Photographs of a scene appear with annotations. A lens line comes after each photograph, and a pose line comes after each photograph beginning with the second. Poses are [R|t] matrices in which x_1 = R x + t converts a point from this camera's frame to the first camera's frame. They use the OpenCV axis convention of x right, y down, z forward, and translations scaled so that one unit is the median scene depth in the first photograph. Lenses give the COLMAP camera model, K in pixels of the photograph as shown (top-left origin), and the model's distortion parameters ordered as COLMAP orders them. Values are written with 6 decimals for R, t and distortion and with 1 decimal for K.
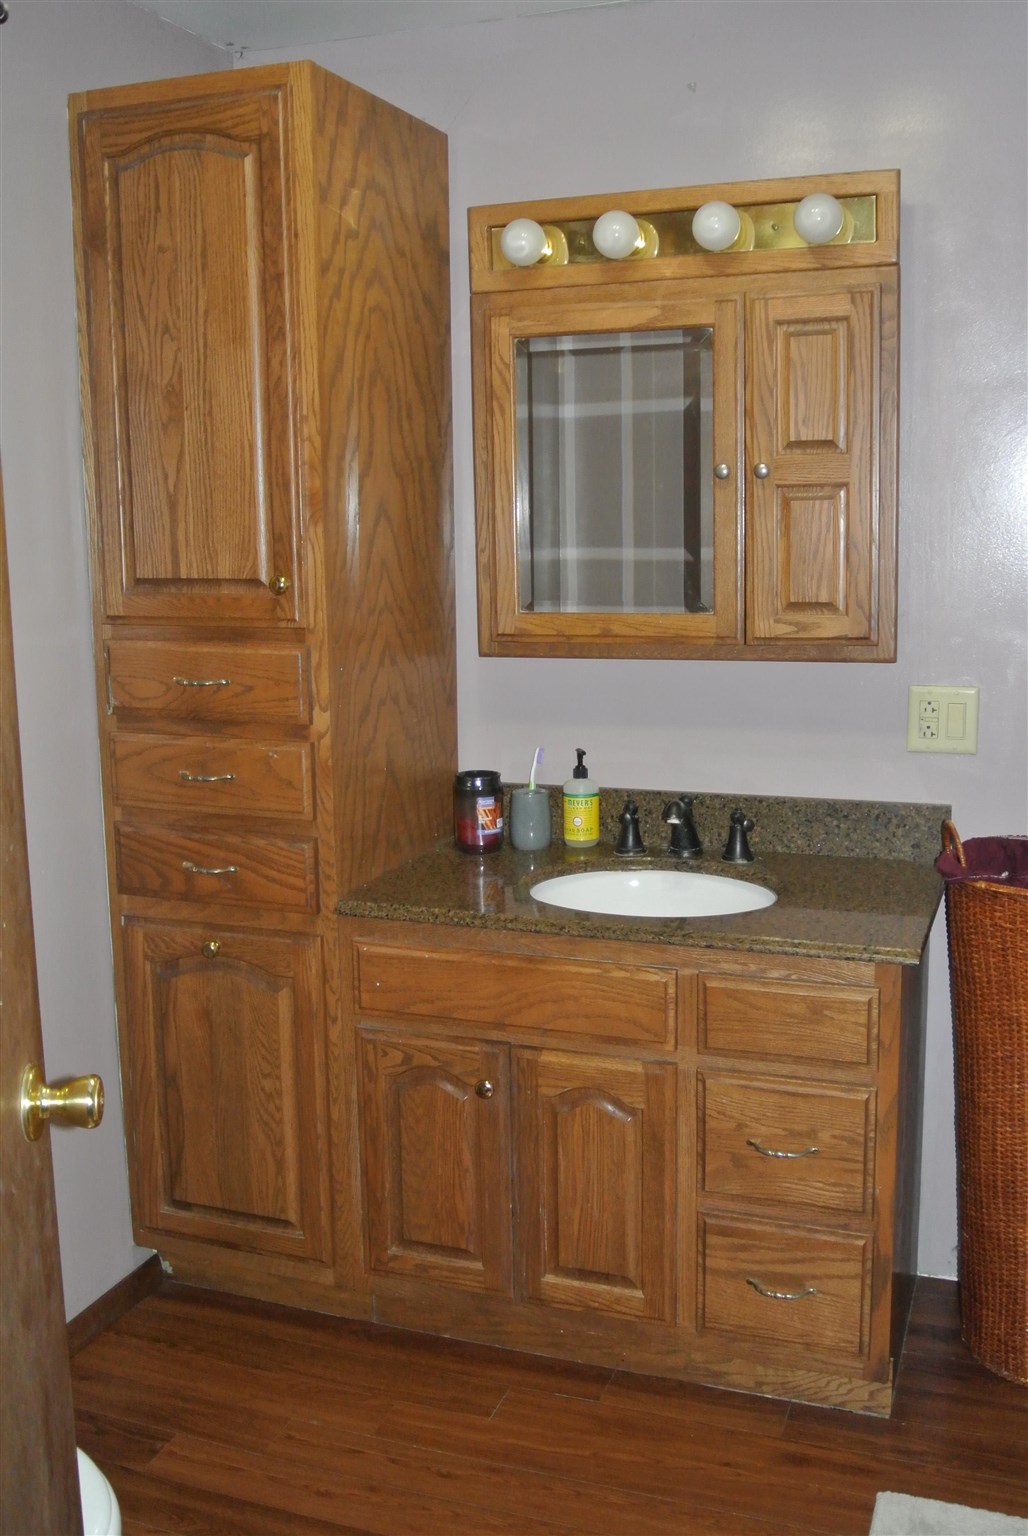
lens RADIAL K [[1478.9, 0, 517.9], [0, 1478.9, 759.0], [0, 0, 1]] dist [-0.055259, 0.000000]
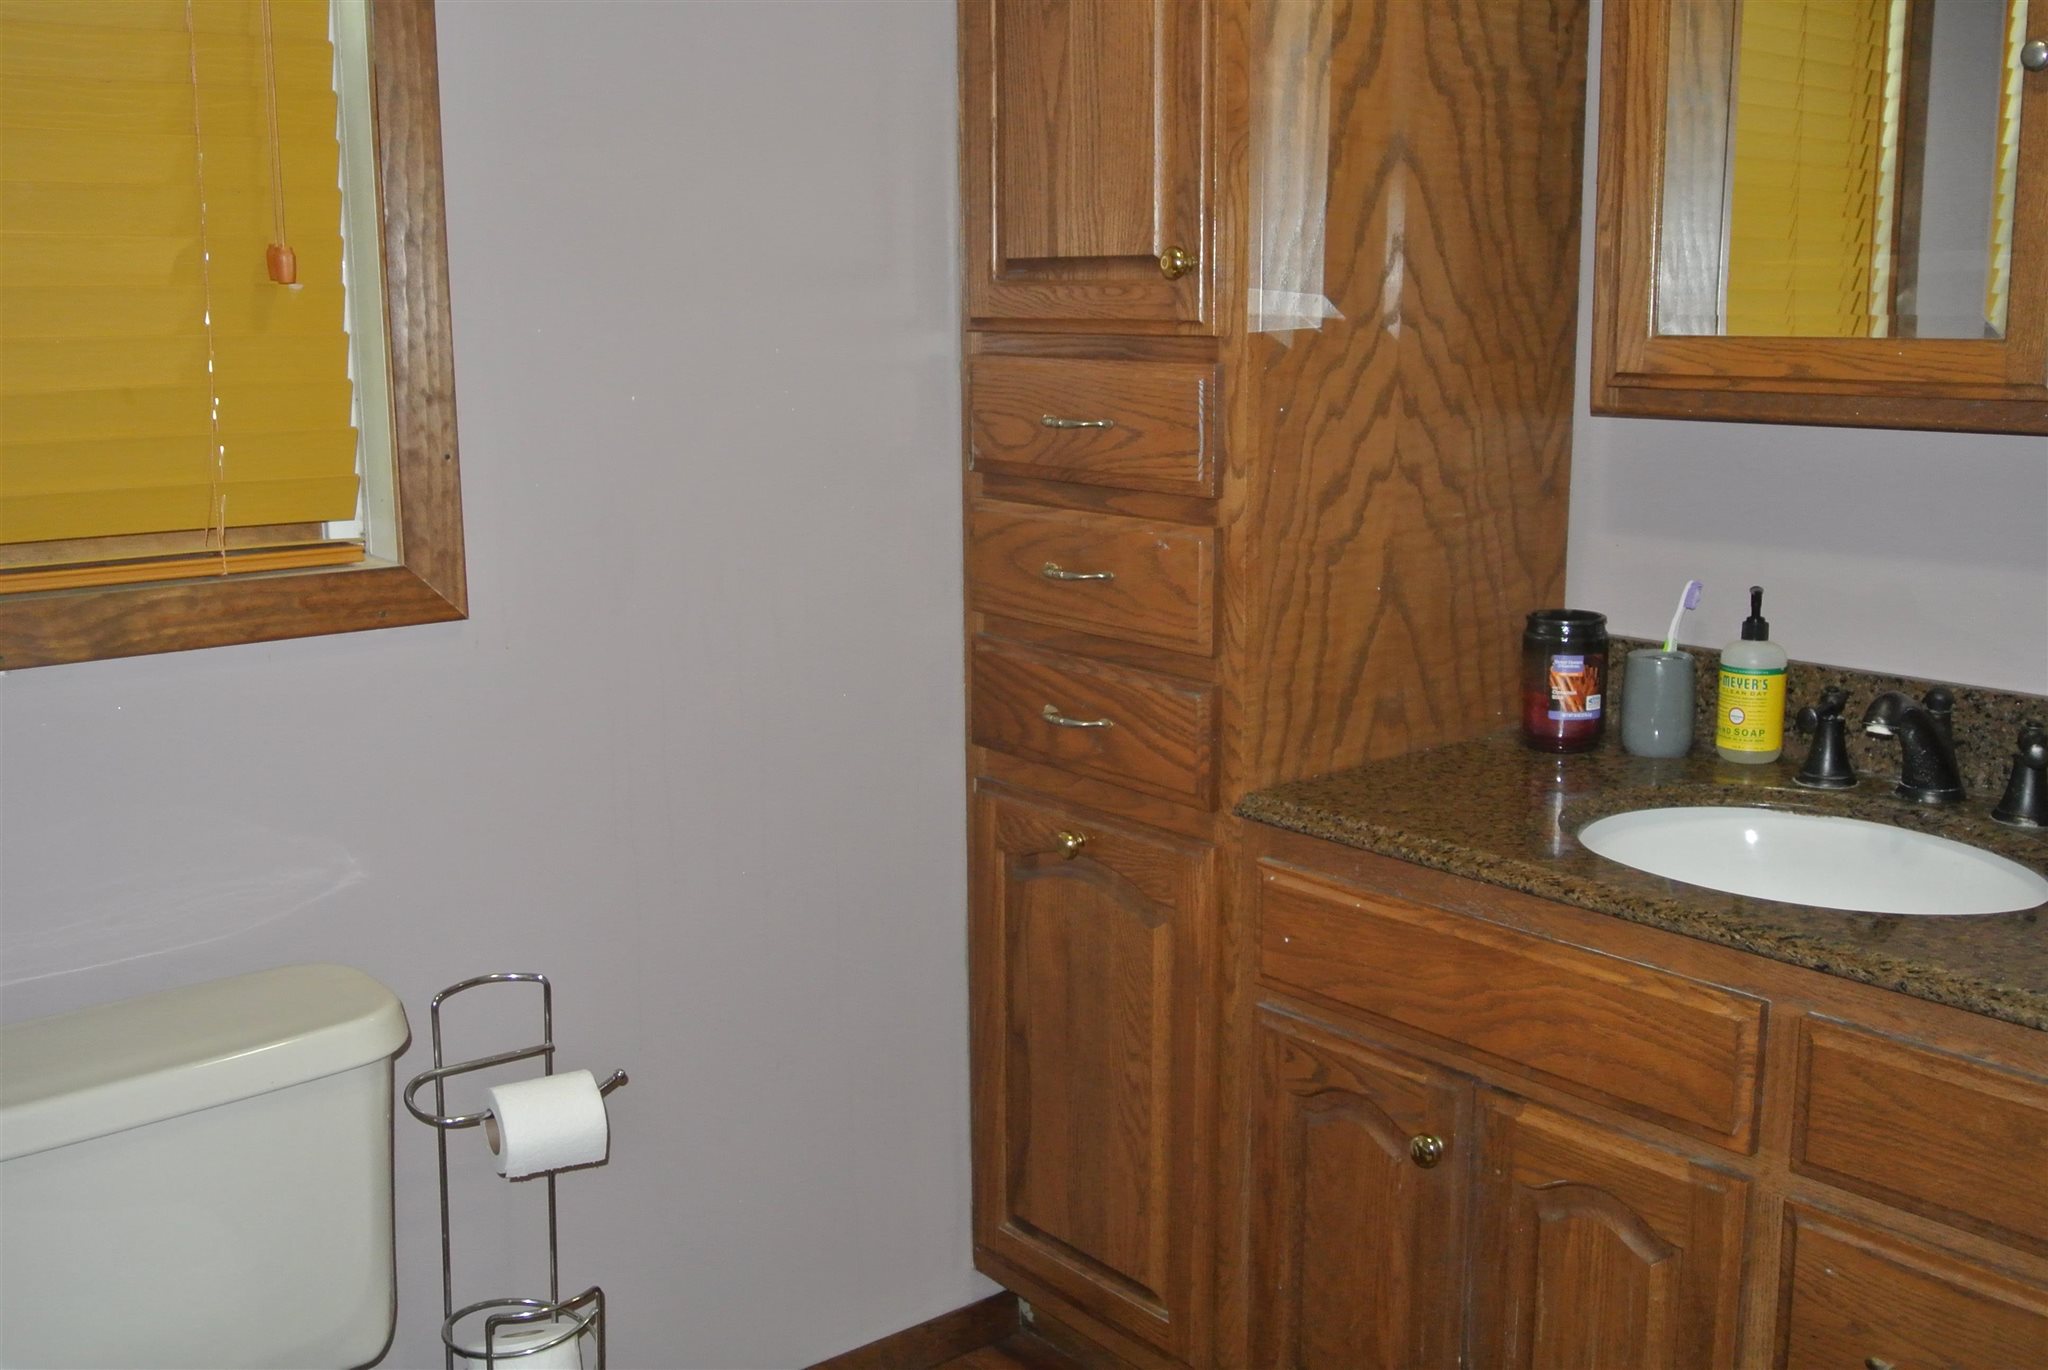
lens RADIAL K [[1971.9, 0, 1019.6], [0, 1971.9, 689.8], [0, 0, 1]] dist [-0.055259, 0.000000]
pose [[0.864065, 0.103953, -0.492529, 0.188419], [-0.086856, 0.994558, 0.057535, 0.014937], [0.495830, -0.006935, 0.868392, 0.248368]]
